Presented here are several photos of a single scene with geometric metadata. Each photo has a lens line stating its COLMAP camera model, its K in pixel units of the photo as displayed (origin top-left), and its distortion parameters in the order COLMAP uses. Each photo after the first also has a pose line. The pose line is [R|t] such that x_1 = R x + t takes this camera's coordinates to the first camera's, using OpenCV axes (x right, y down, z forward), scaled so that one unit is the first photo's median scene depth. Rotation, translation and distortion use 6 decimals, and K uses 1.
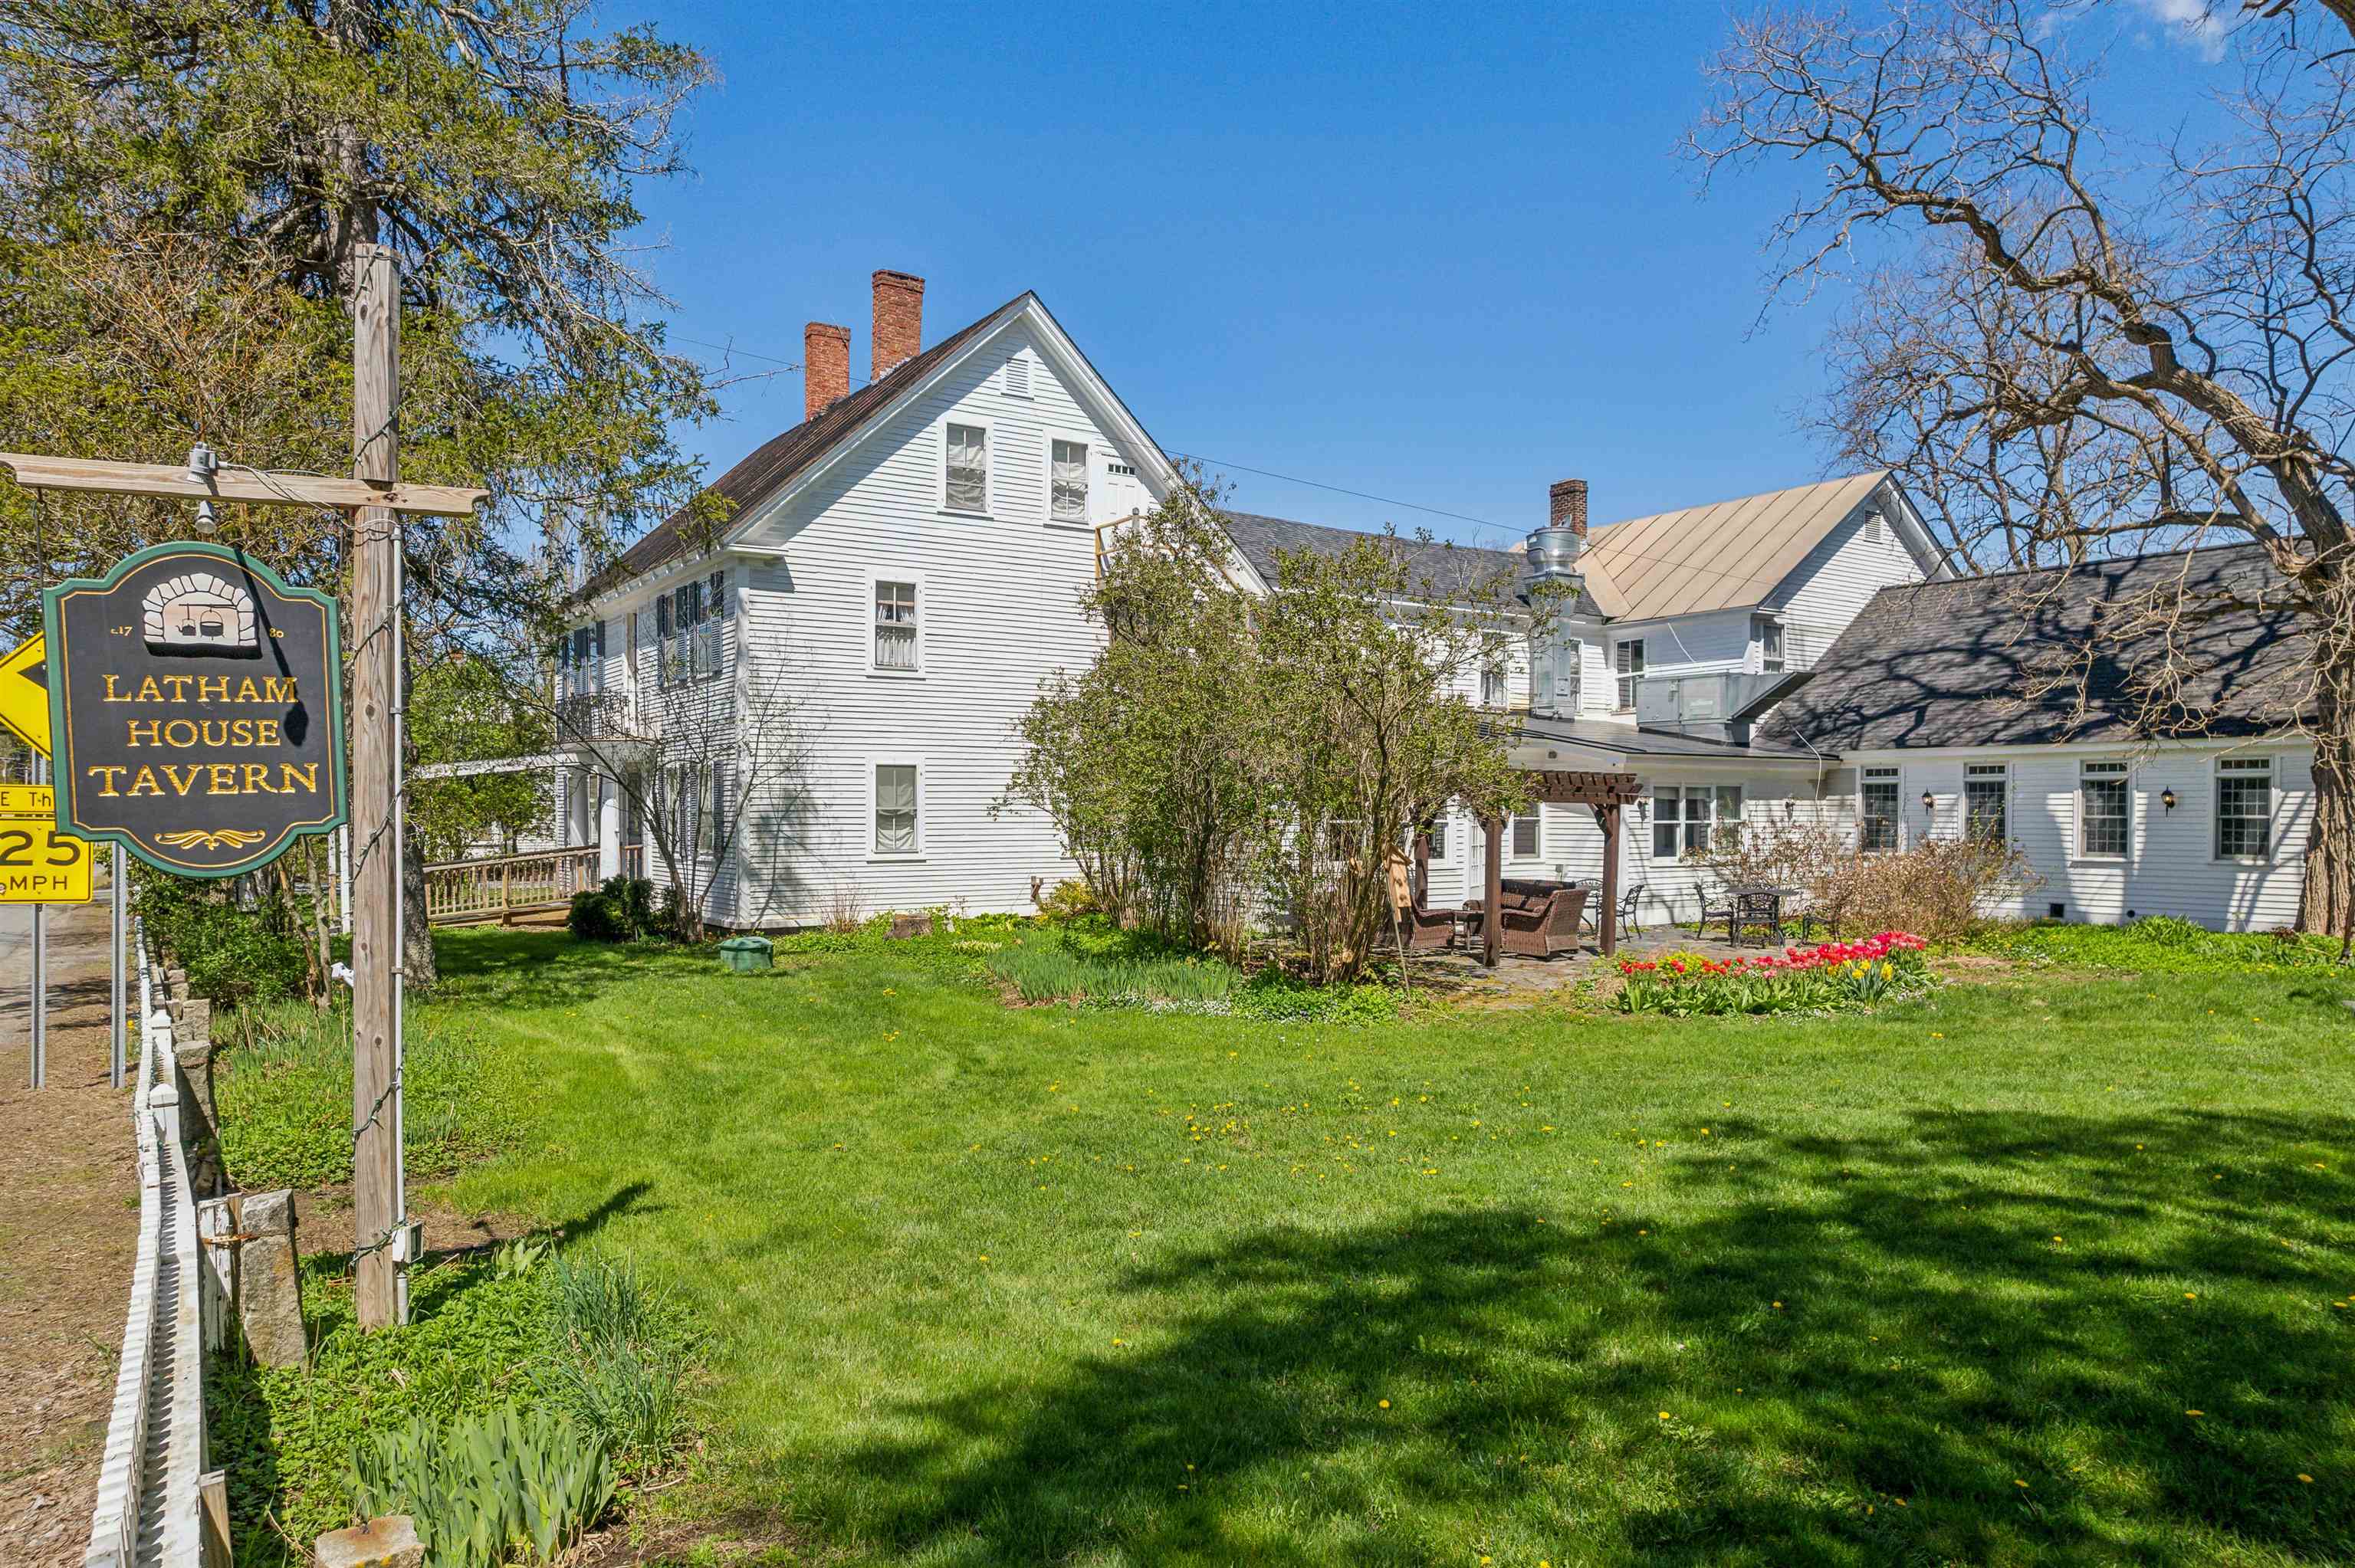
lens RADIAL K [[1509.7, 0, 1176.2], [0, 1509.7, 816.6], [0, 0, 1]] dist [-0.040903, 0.004289]
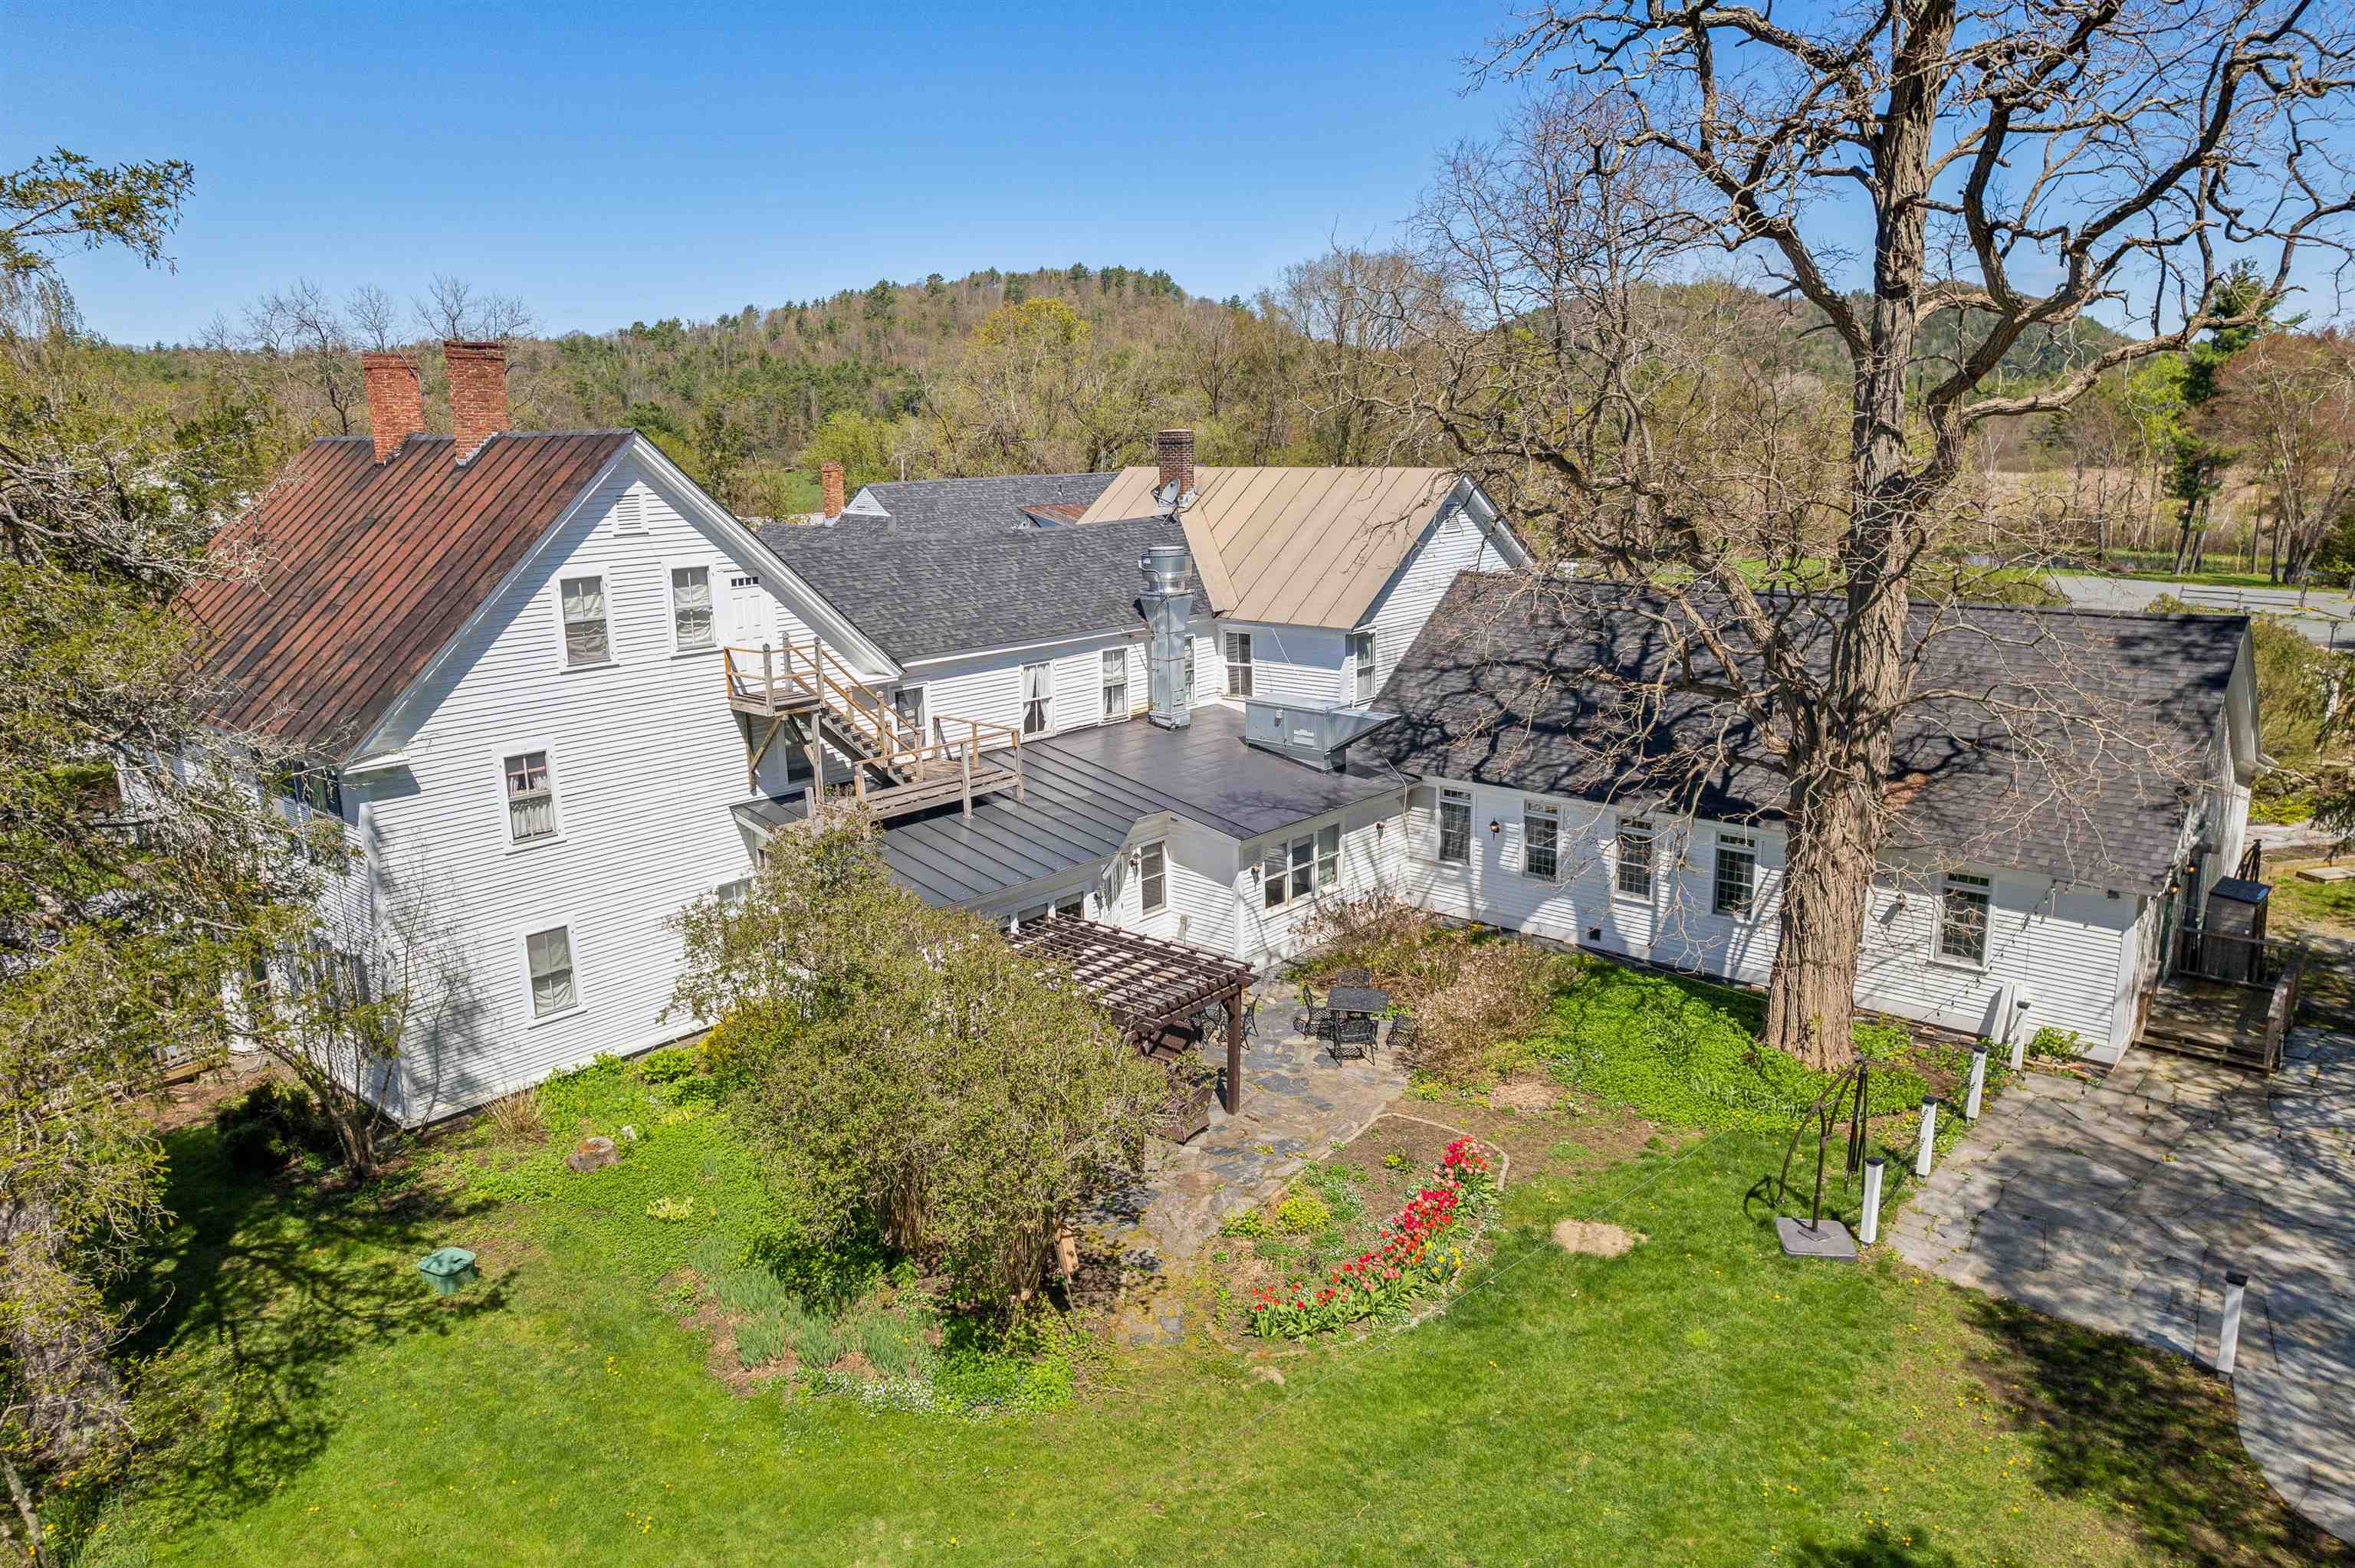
lens RADIAL K [[1546.6, 0, 1177.5], [0, 1546.6, 784.0], [0, 0, 1]] dist [-0.033565, 0.002307]
pose [[0.965312, -0.080888, 0.248254, -0.025612], [0.028788, 0.977978, 0.206711, -0.318781], [-0.259507, -0.192394, 0.946383, -0.057229]]
